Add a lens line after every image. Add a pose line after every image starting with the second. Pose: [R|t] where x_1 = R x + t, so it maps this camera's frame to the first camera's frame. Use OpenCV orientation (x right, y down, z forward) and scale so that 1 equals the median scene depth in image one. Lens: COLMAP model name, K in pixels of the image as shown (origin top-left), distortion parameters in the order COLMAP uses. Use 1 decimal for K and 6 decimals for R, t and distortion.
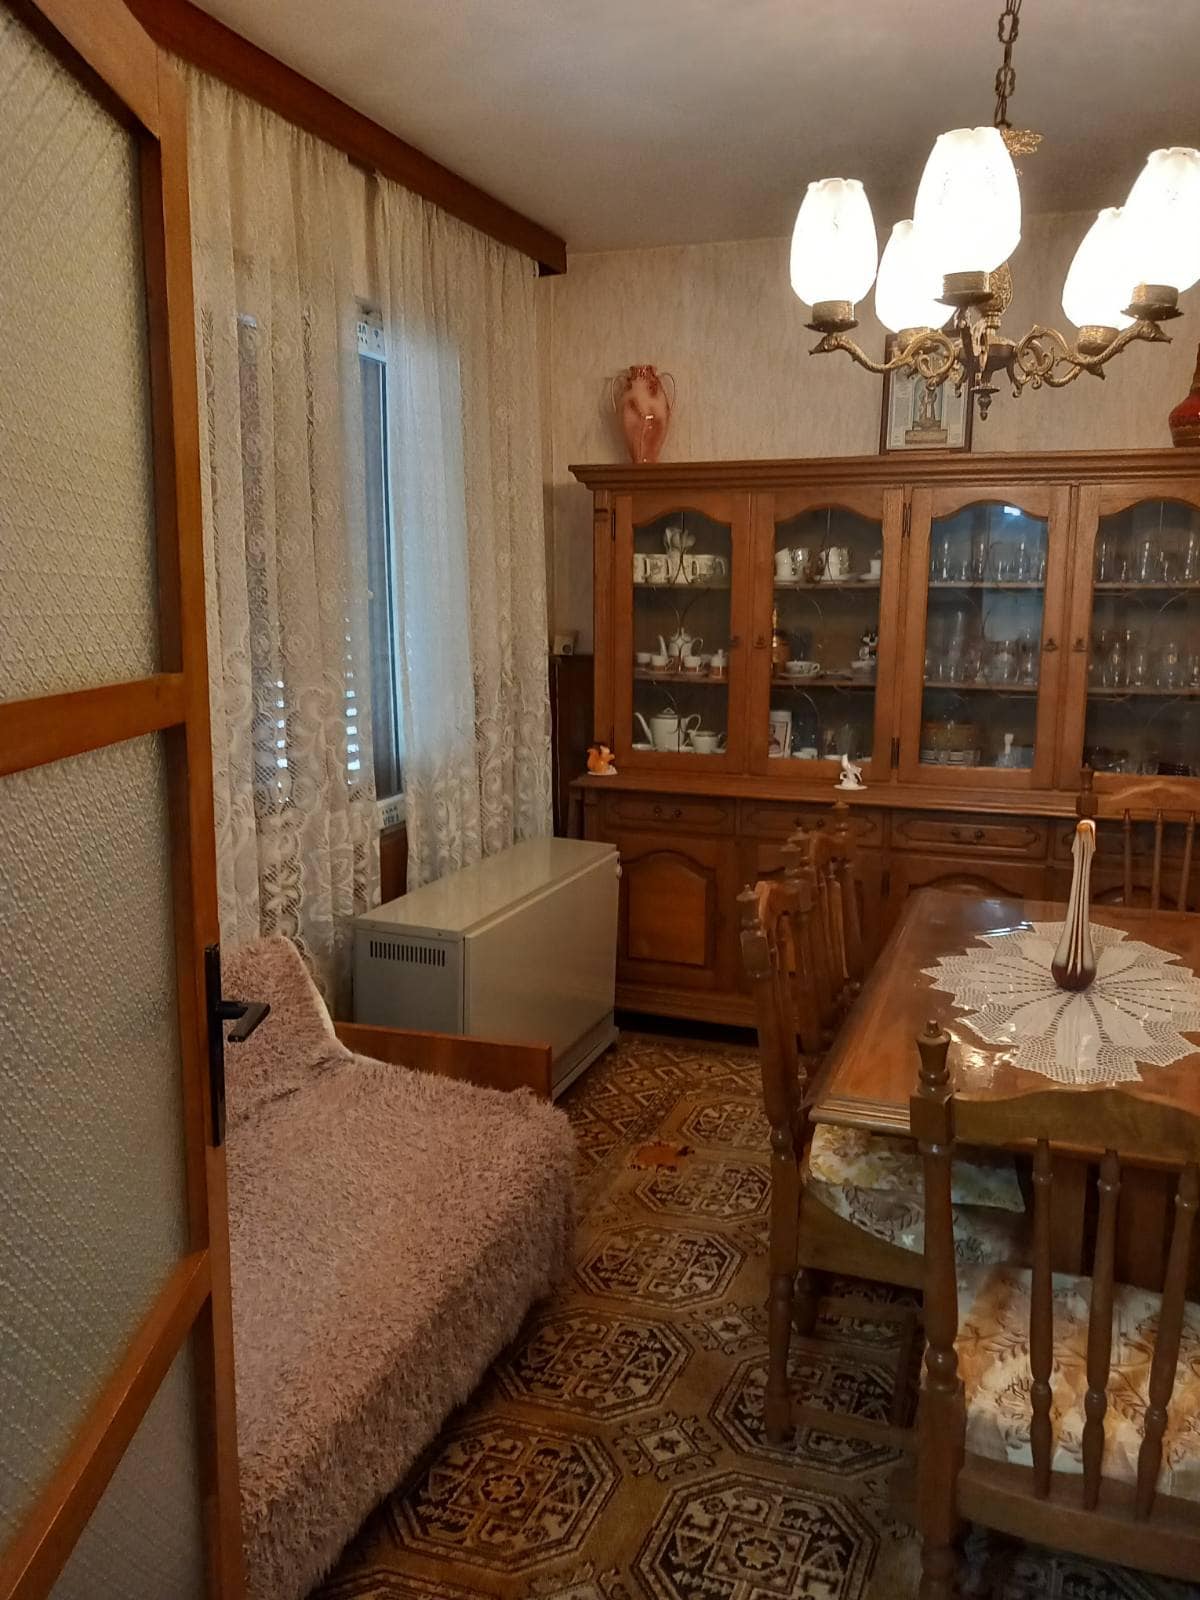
lens RADIAL K [[1241.2, 0, 623.1], [0, 1241.2, 800.3], [0, 0, 1]] dist [0.056496, -0.089375]
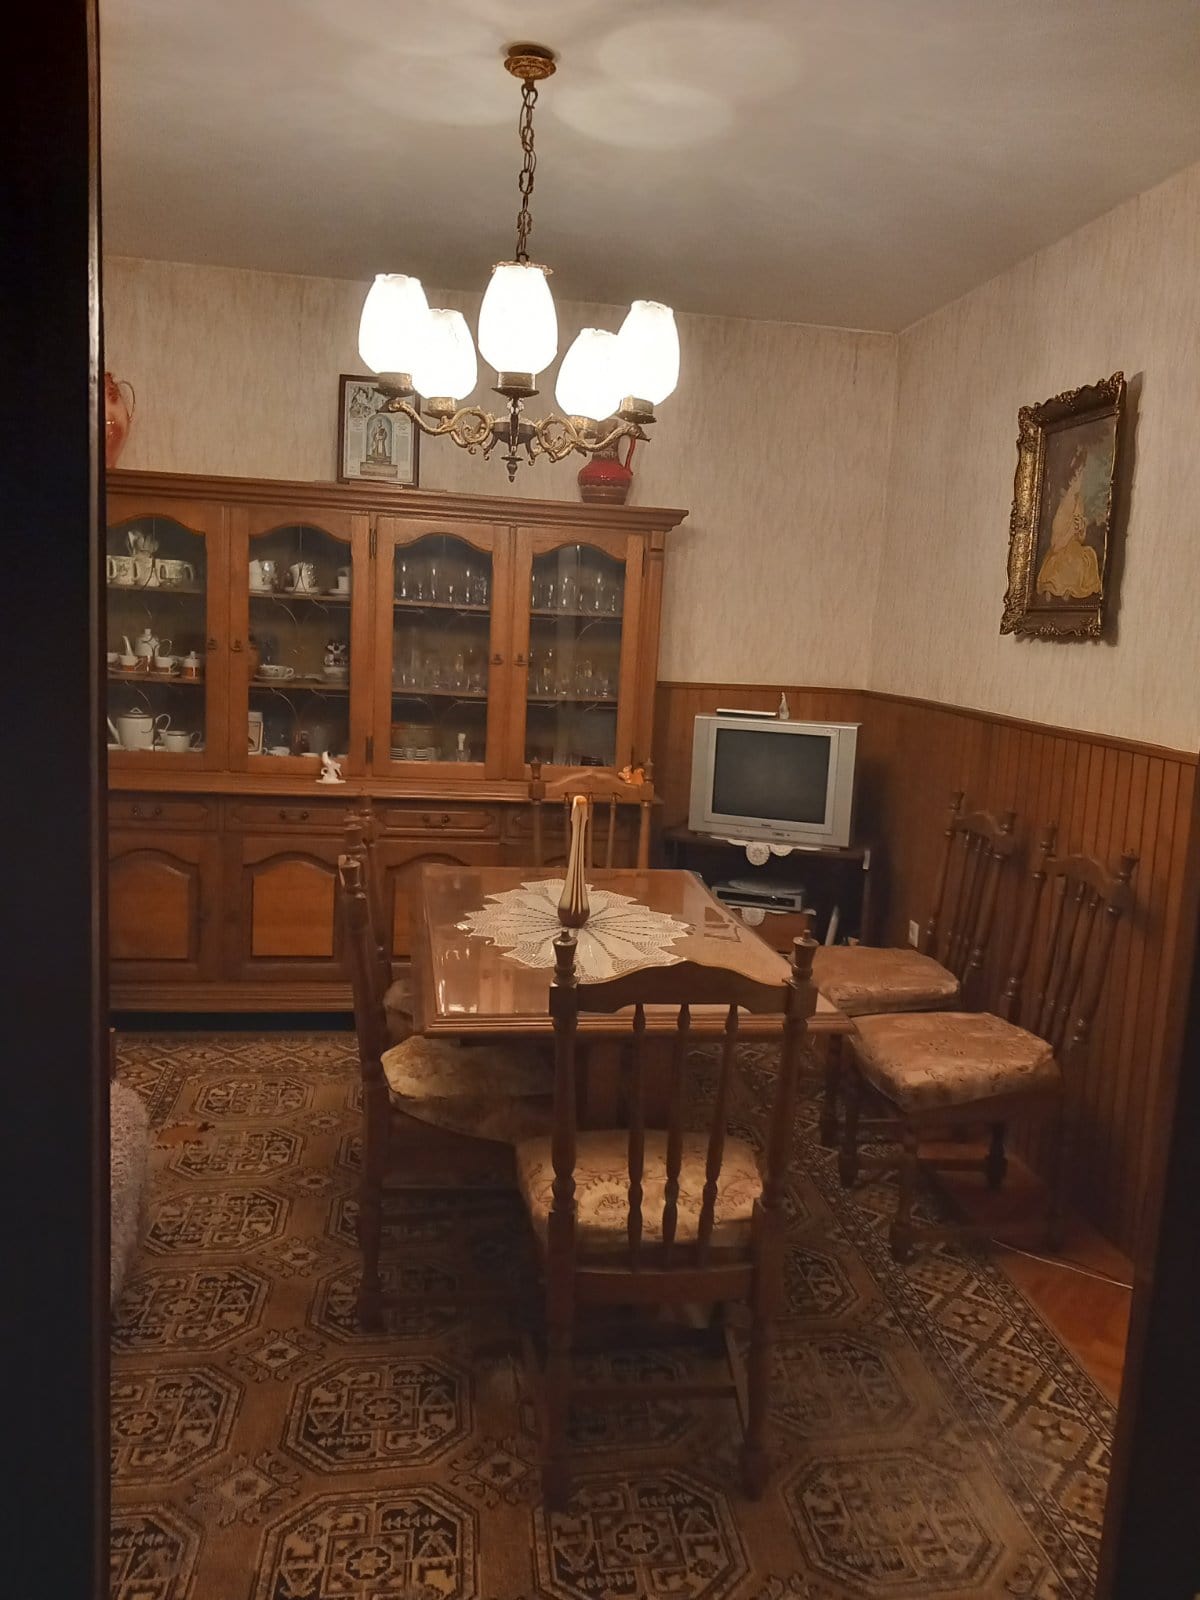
lens RADIAL K [[1258.8, 0, 626.8], [0, 1258.8, 788.9], [0, 0, 1]] dist [0.013582, -0.044988]
pose [[0.861926, -0.021067, 0.506597, -0.163961], [0.030578, 0.999478, -0.010461, 0.016672], [-0.506112, 0.024508, 0.862120, -0.097106]]
